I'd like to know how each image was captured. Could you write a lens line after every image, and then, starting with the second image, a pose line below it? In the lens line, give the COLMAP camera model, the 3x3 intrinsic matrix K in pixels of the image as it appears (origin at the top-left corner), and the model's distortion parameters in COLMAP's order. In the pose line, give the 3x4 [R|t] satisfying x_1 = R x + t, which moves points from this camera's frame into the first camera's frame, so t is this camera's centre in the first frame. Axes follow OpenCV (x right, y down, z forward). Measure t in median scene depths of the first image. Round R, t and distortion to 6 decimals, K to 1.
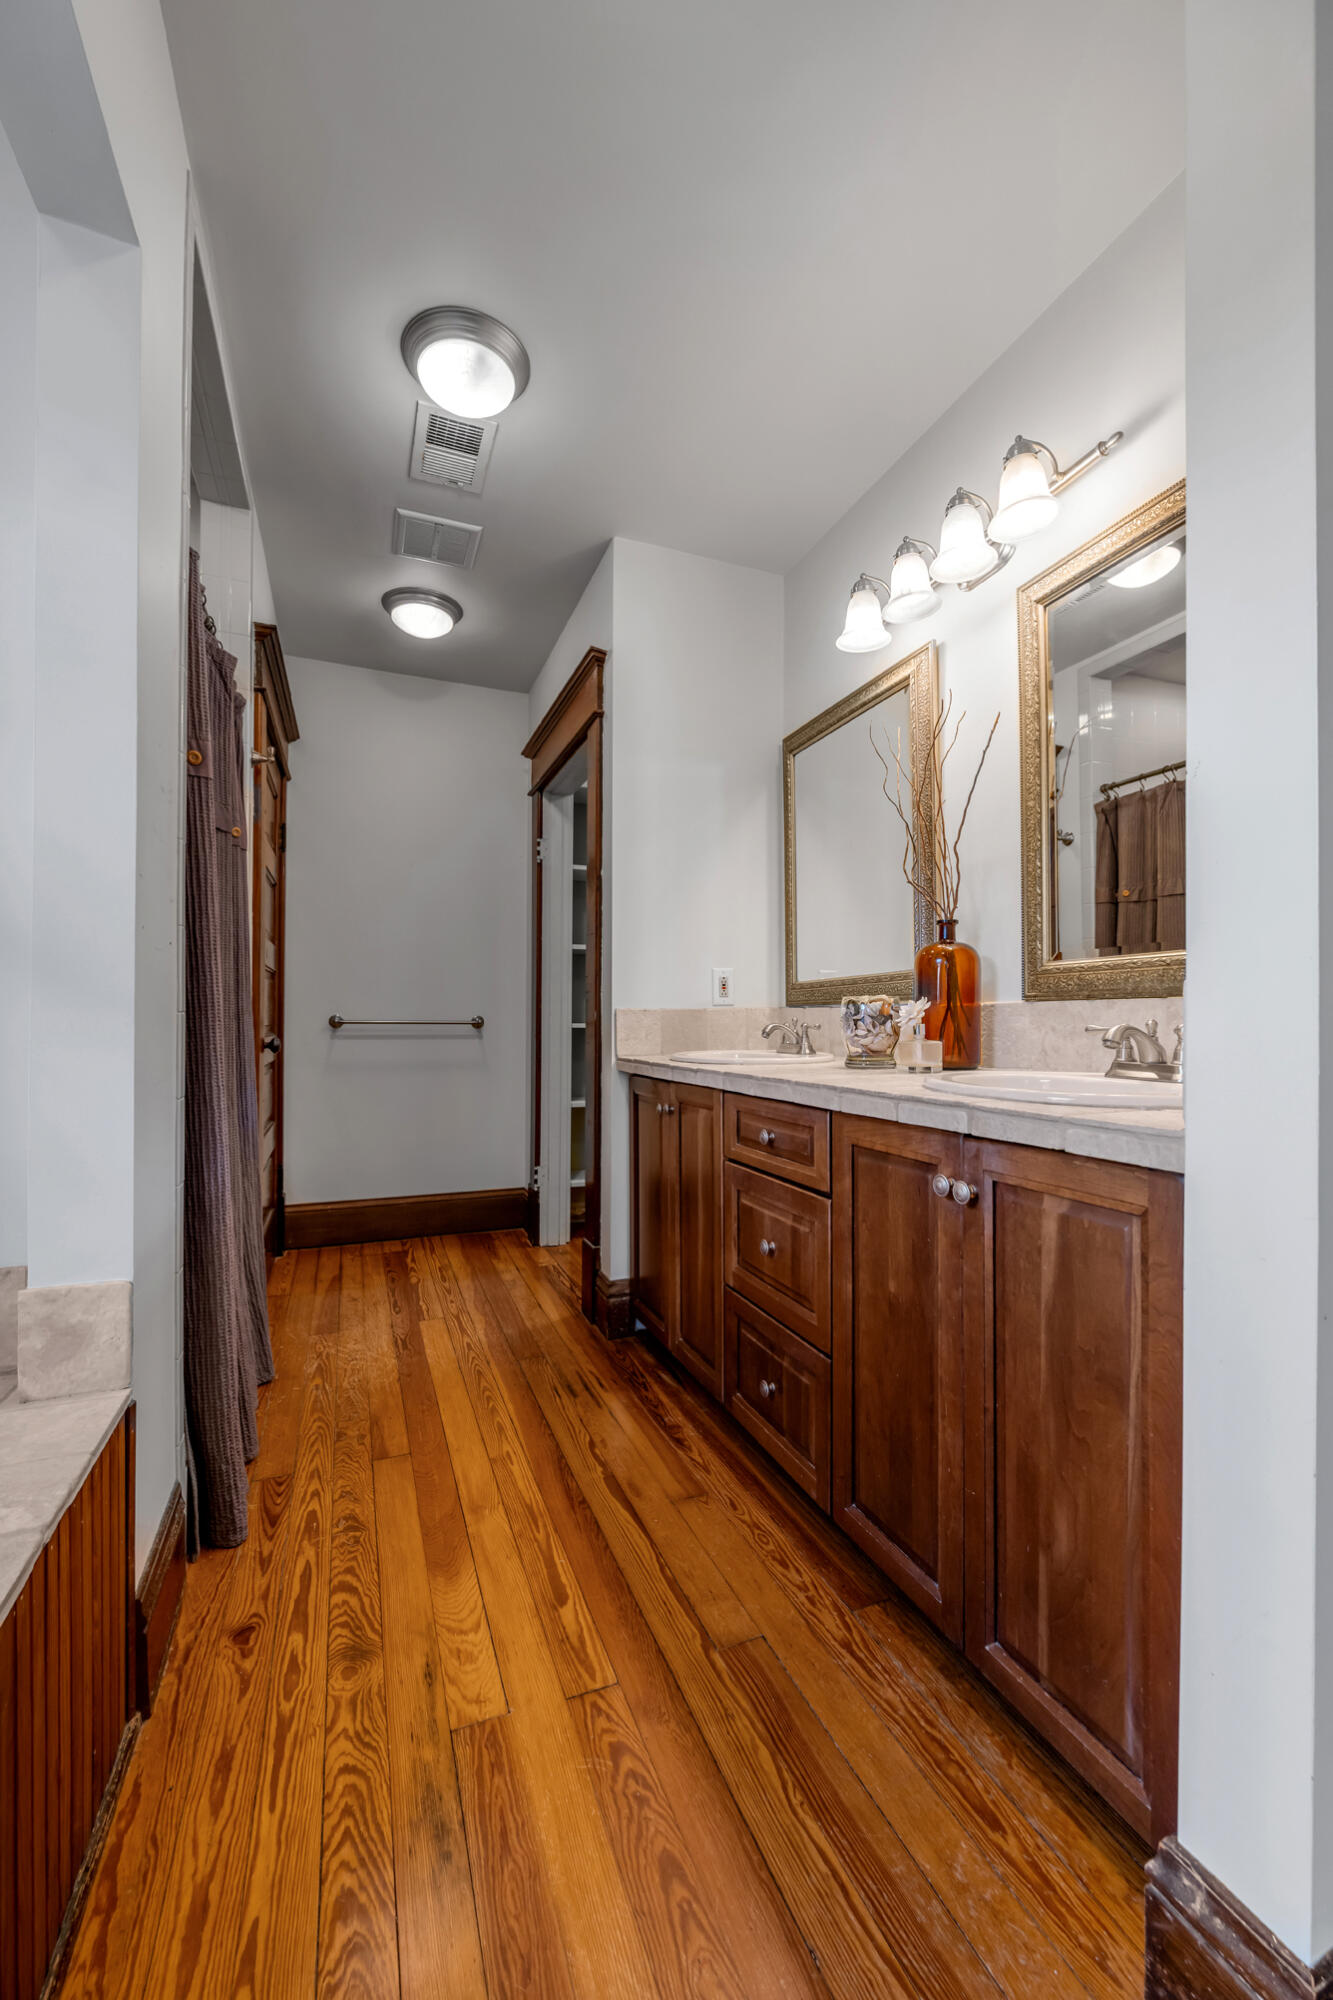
lens RADIAL K [[804.7, 0, 666.4], [0, 804.7, 1026.6], [0, 0, 1]] dist [-0.002573, -0.000081]
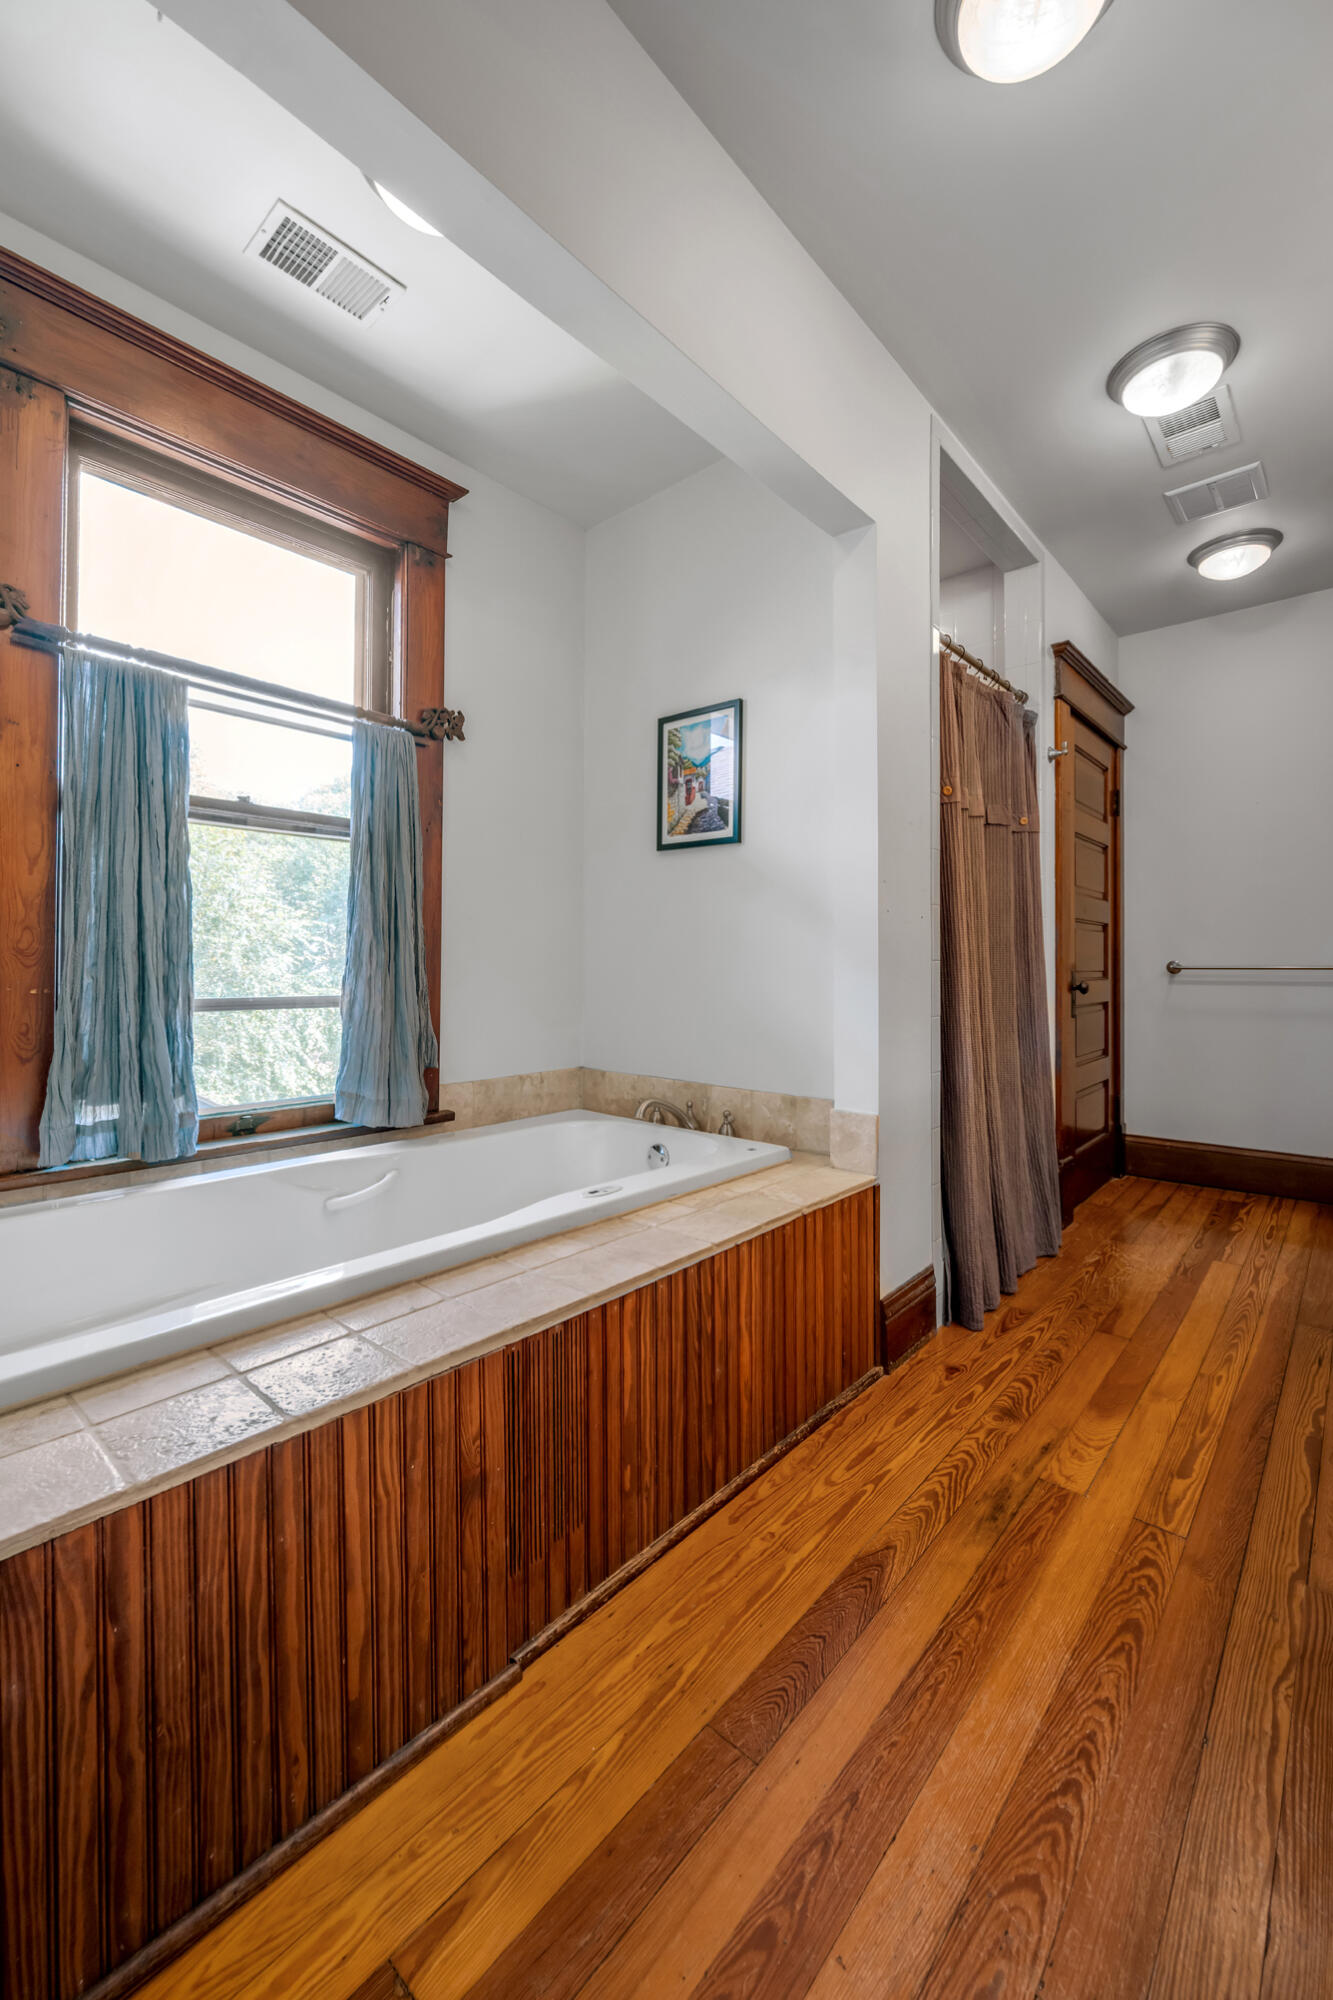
lens RADIAL K [[803.4, 0, 666.5], [0, 803.4, 1000.0], [0, 0, 1]] dist [-0.001381, -0.000078]
pose [[0.455691, 0.031372, -0.889585, 0.509558], [-0.004160, 0.999443, 0.033115, 0.009182], [0.890128, -0.011390, 0.455568, -0.151076]]
